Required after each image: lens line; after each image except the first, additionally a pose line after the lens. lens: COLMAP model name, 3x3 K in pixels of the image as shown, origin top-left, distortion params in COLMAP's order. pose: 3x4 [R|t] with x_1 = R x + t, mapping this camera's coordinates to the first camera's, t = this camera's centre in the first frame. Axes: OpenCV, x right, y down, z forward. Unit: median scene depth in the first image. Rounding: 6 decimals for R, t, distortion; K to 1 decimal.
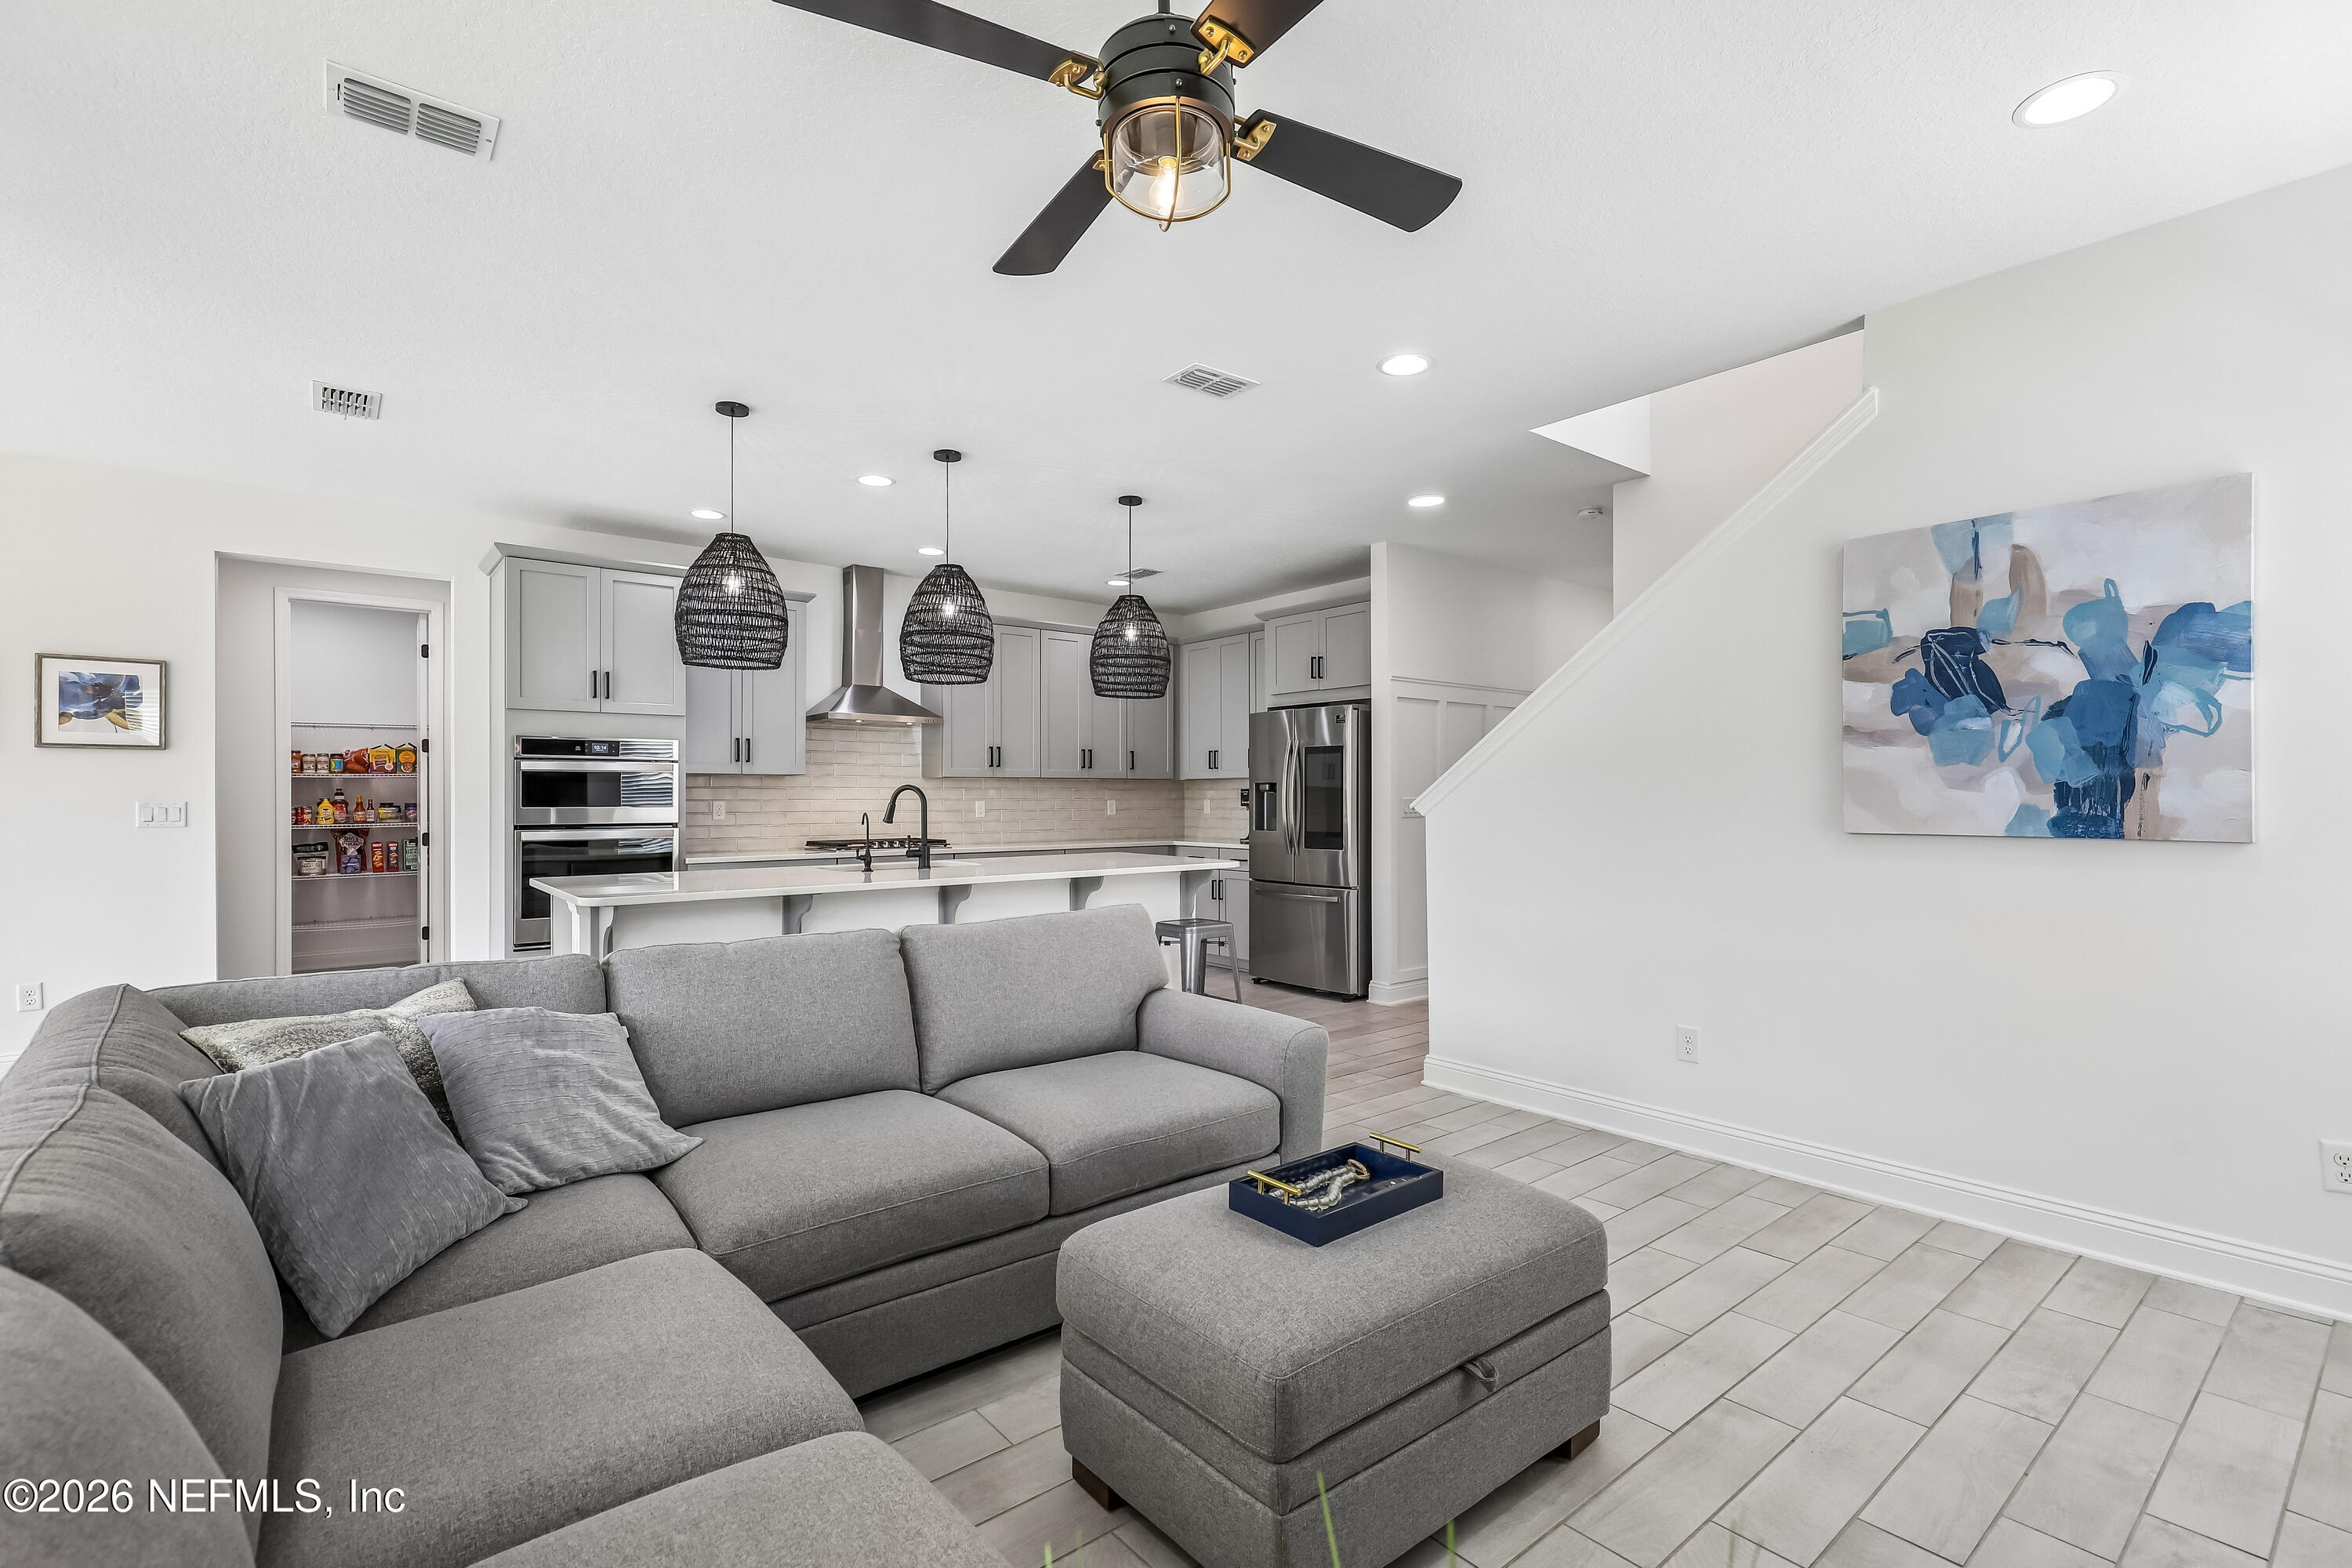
lens RADIAL K [[1063.1, 0, 1179.8], [0, 1063.1, 791.2], [0, 0, 1]] dist [-0.001114, -0.000403]
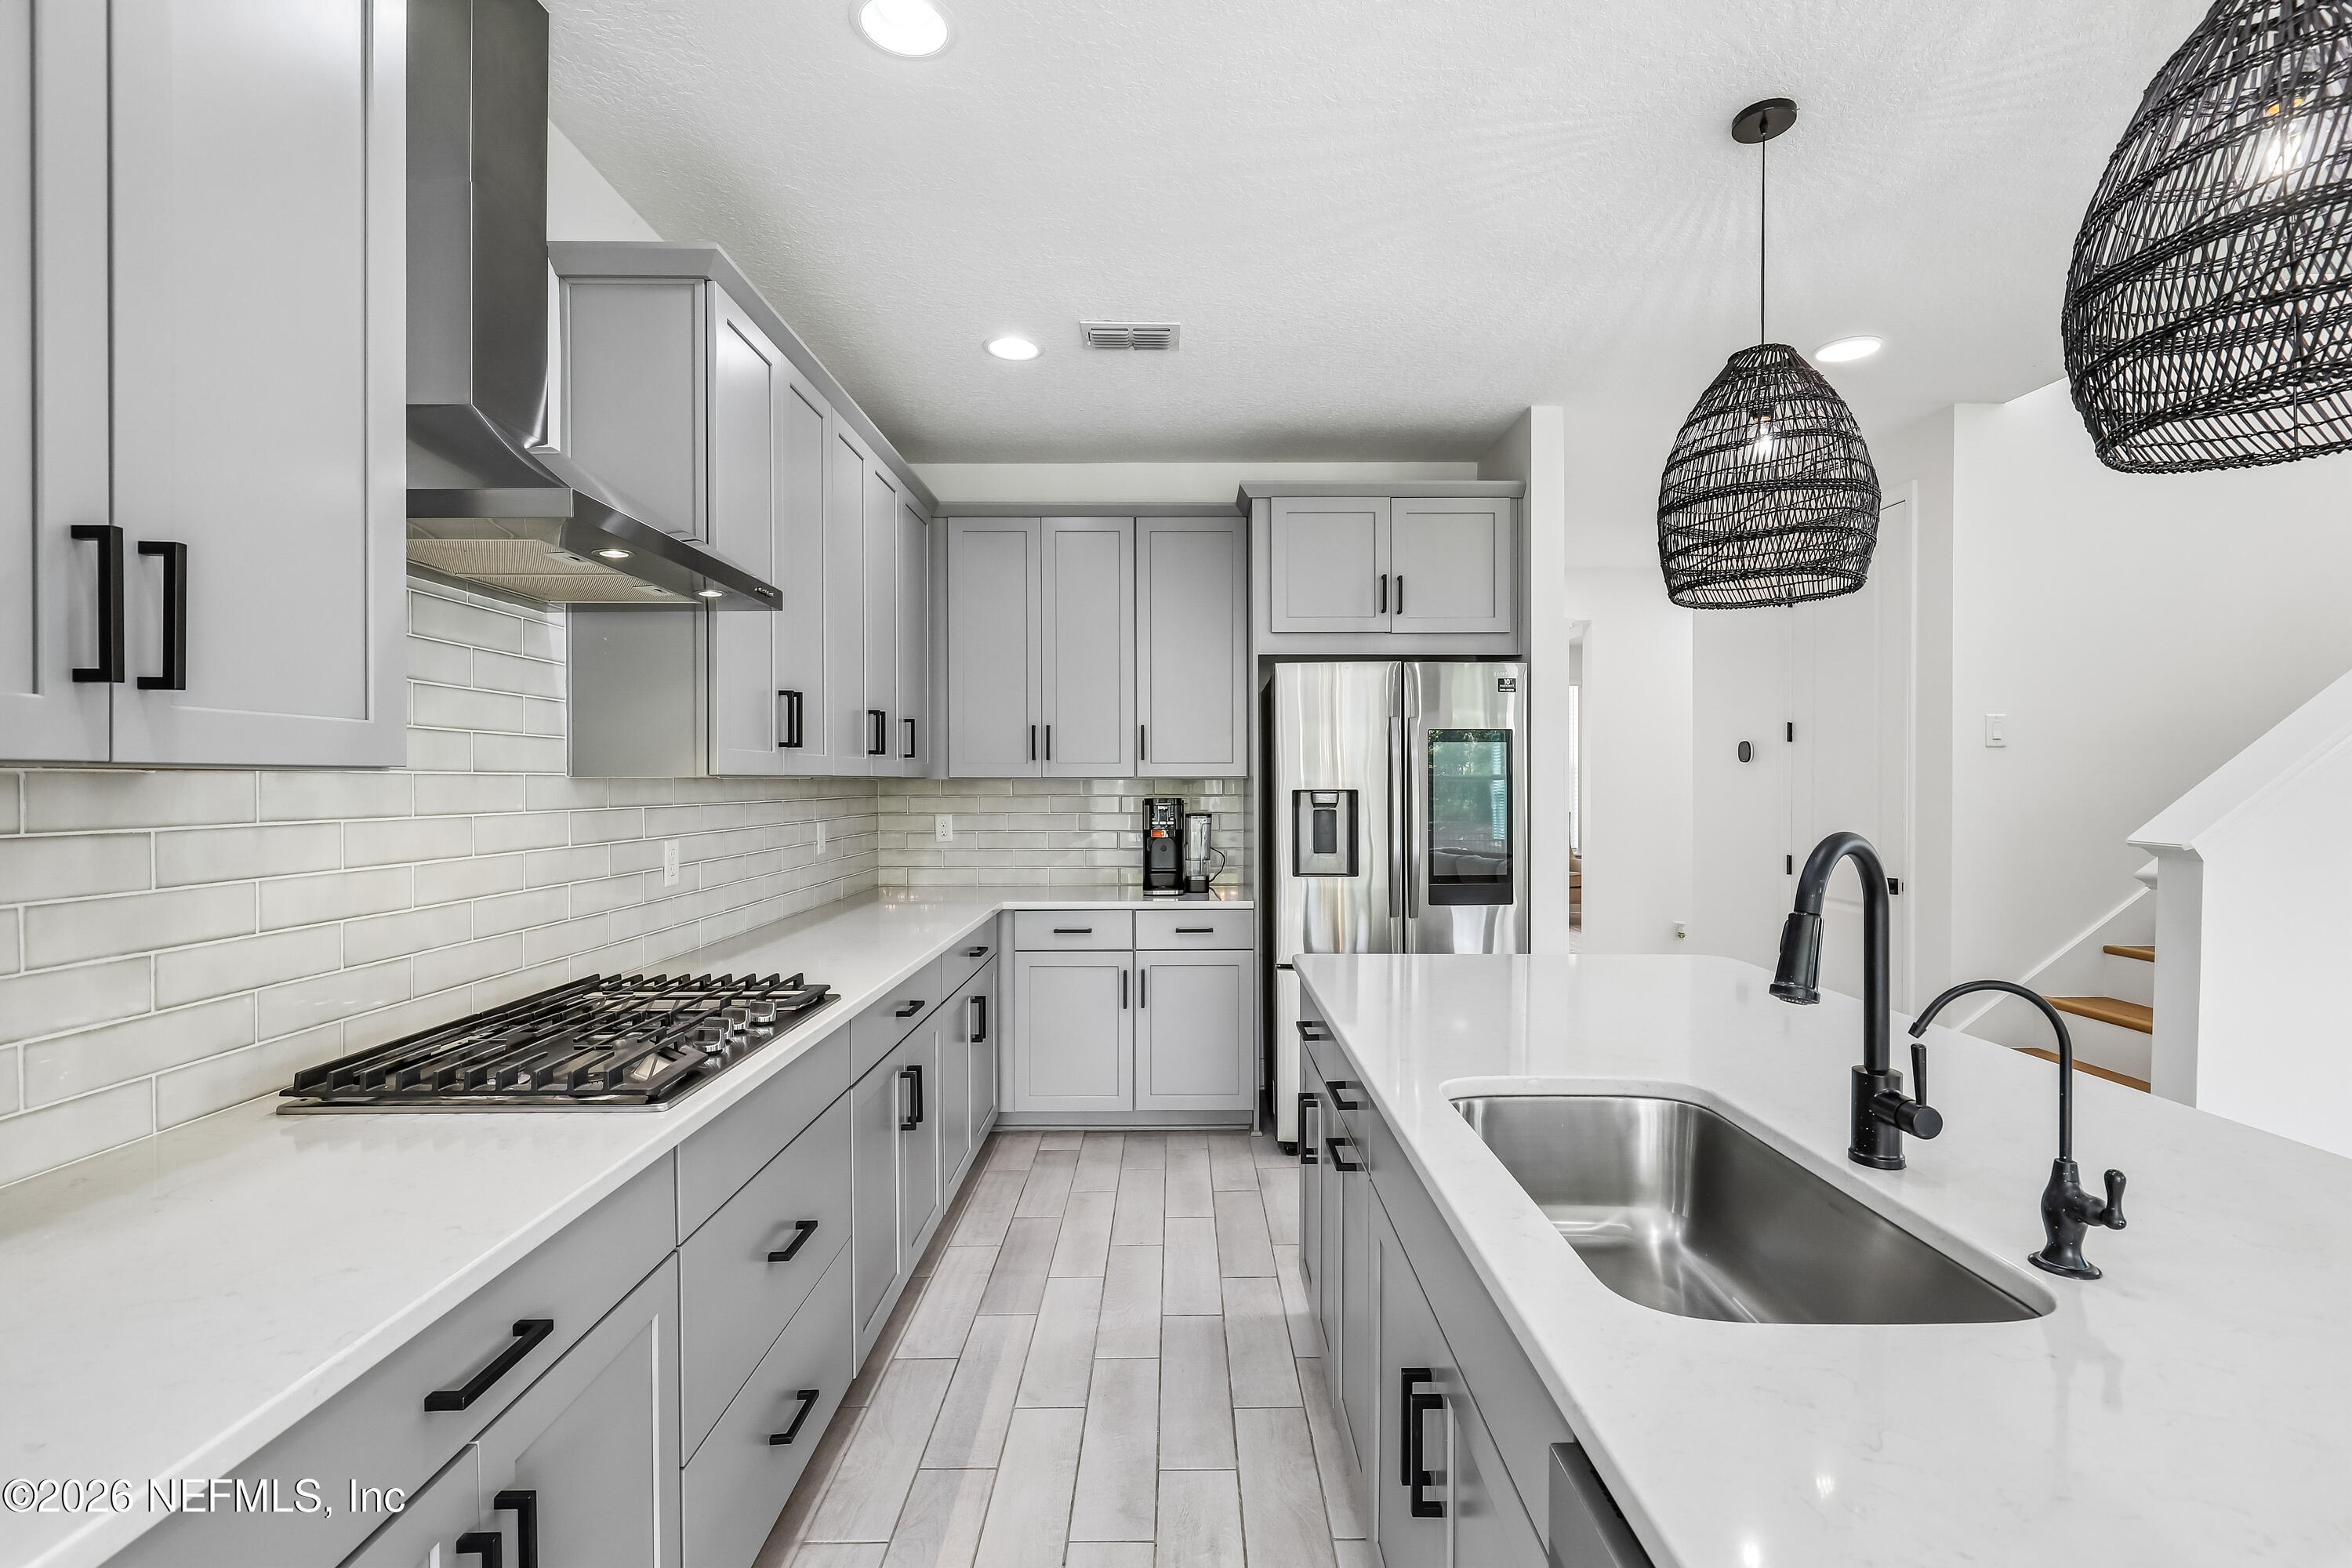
lens RADIAL K [[1063.1, 0, 1179.8], [0, 1063.1, 791.2], [0, 0, 1]] dist [-0.001114, -0.000403]
pose [[0.629496, -0.005493, 0.776984, -0.533221], [-0.005016, 0.999925, 0.011132, -0.017888], [-0.776988, -0.010905, 0.629421, 0.957674]]
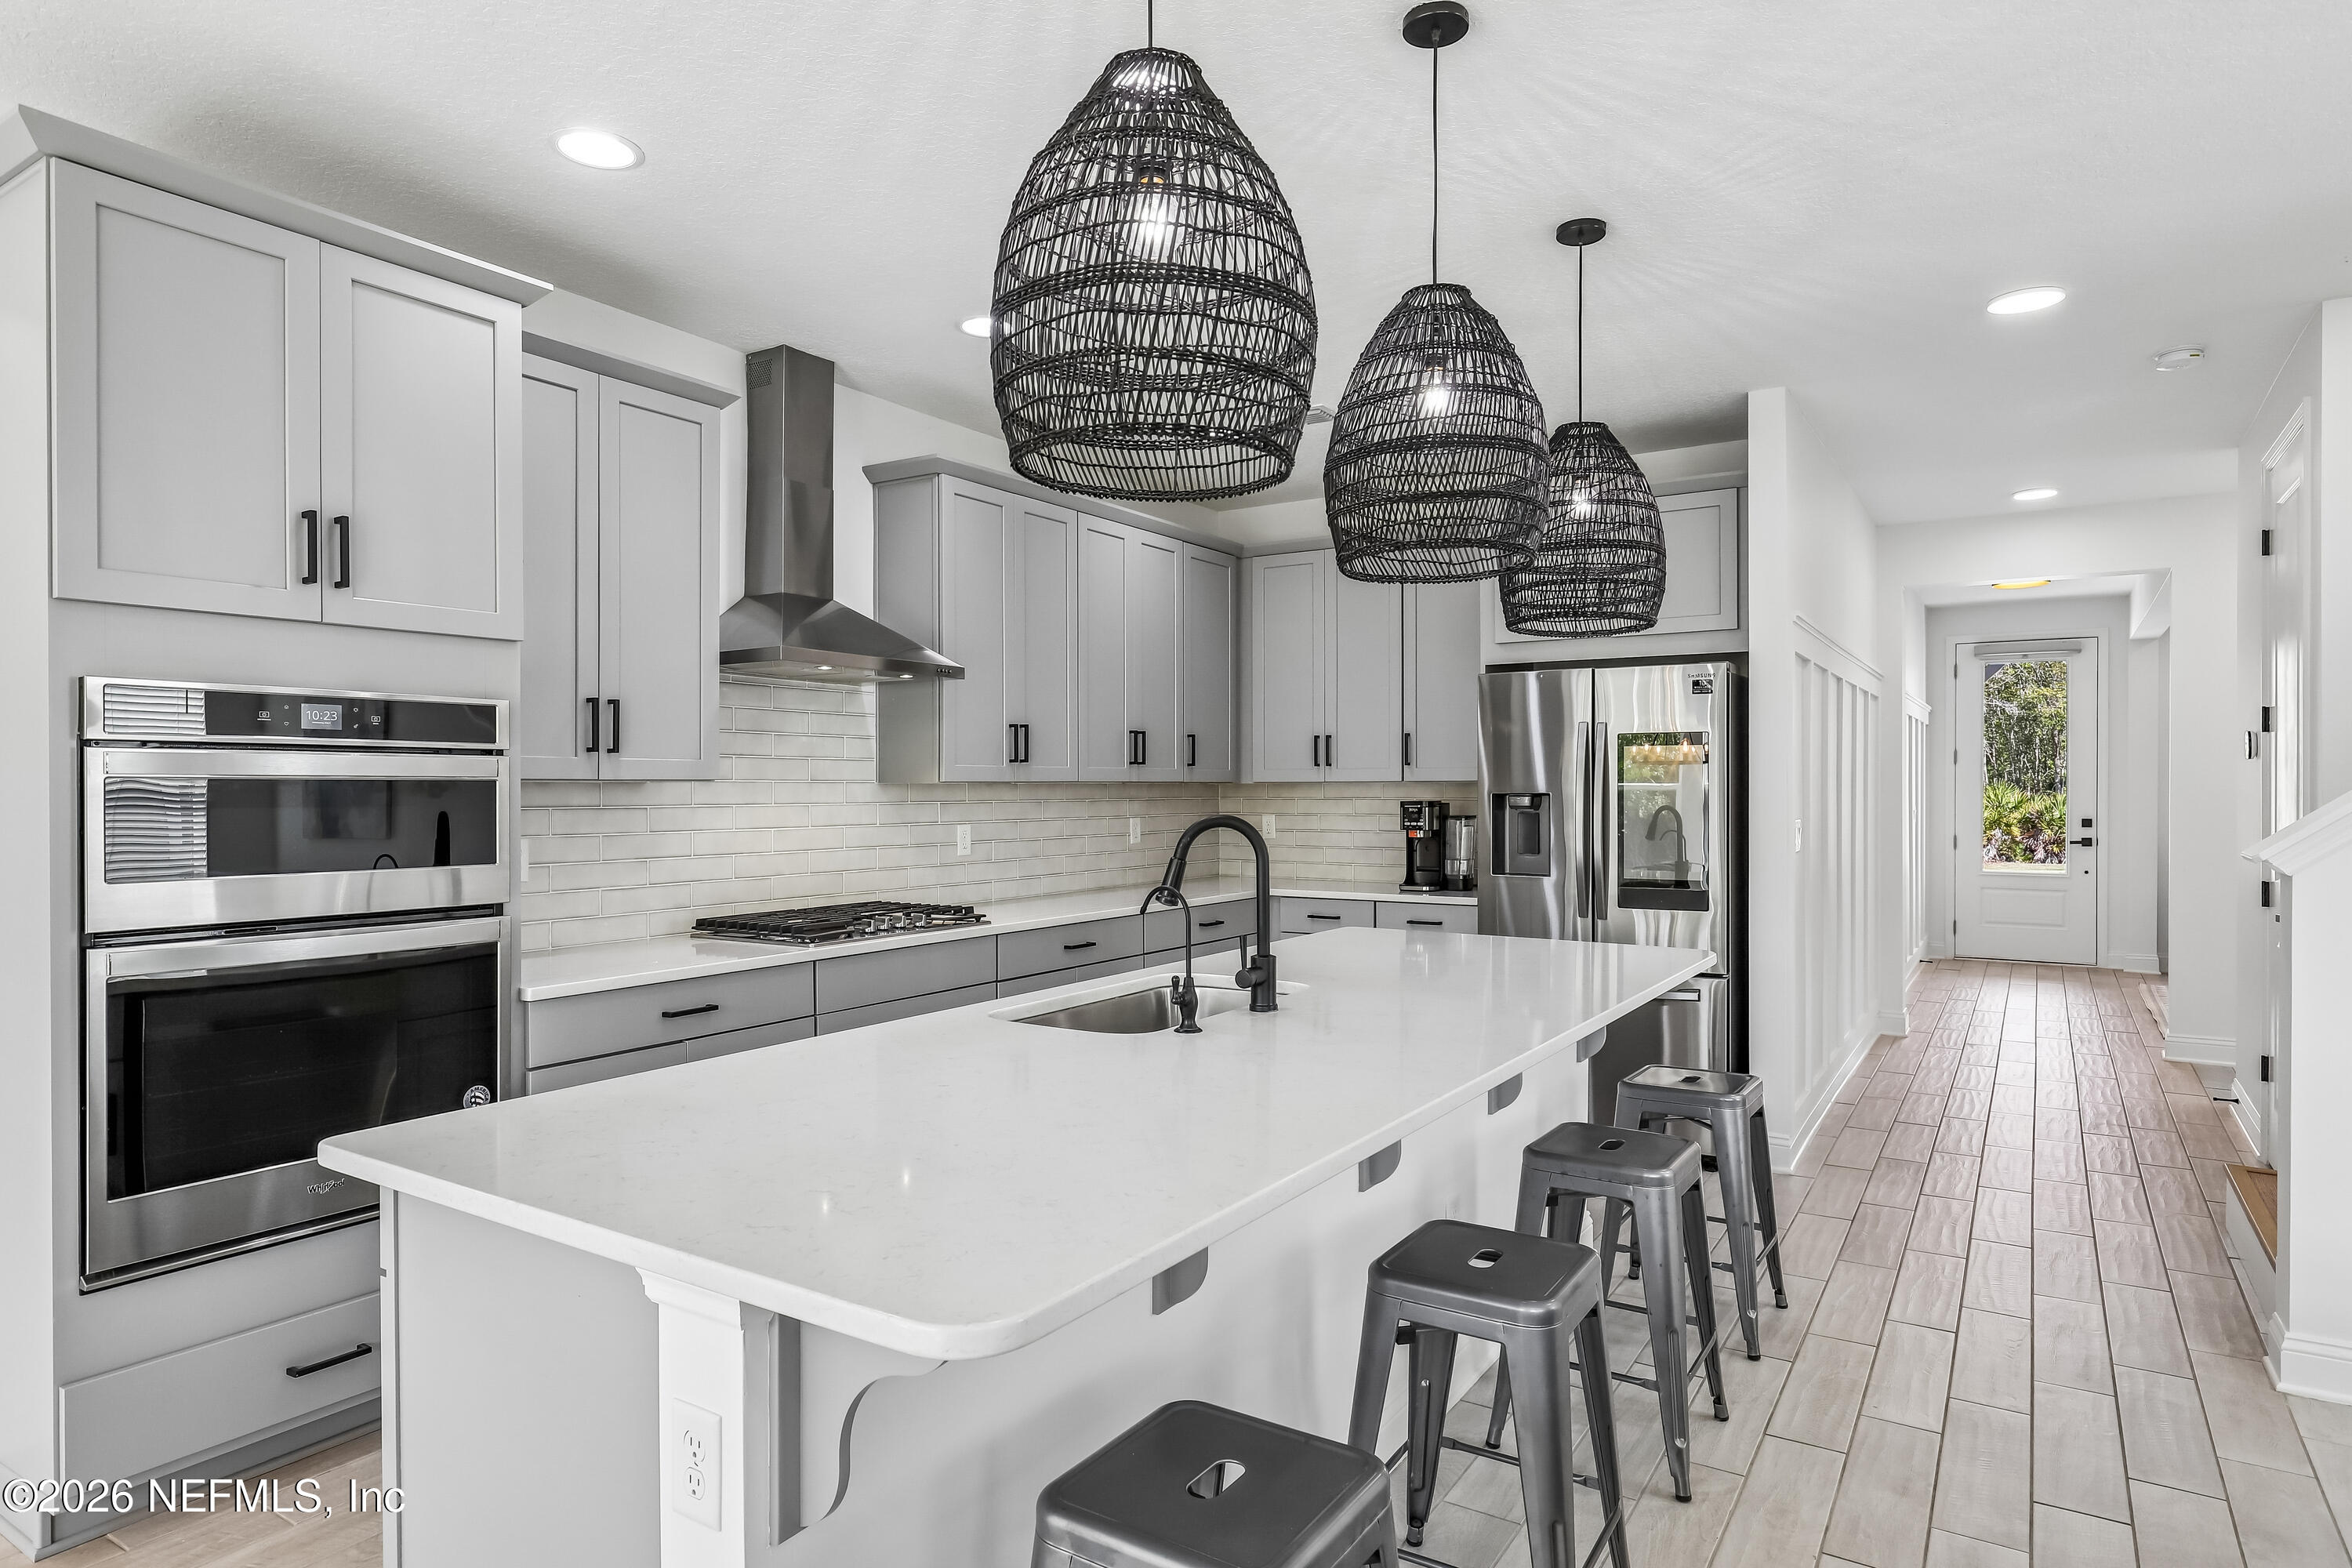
lens RADIAL K [[1329.2, 0, 1180.5], [0, 1329.2, 794.9], [0, 0, 1]] dist [0.003111, -0.000351]
pose [[0.951192, -0.001552, 0.308595, -0.432984], [-0.002130, 0.999931, 0.011595, -0.020660], [-0.308592, -0.011687, 0.951123, 0.491864]]
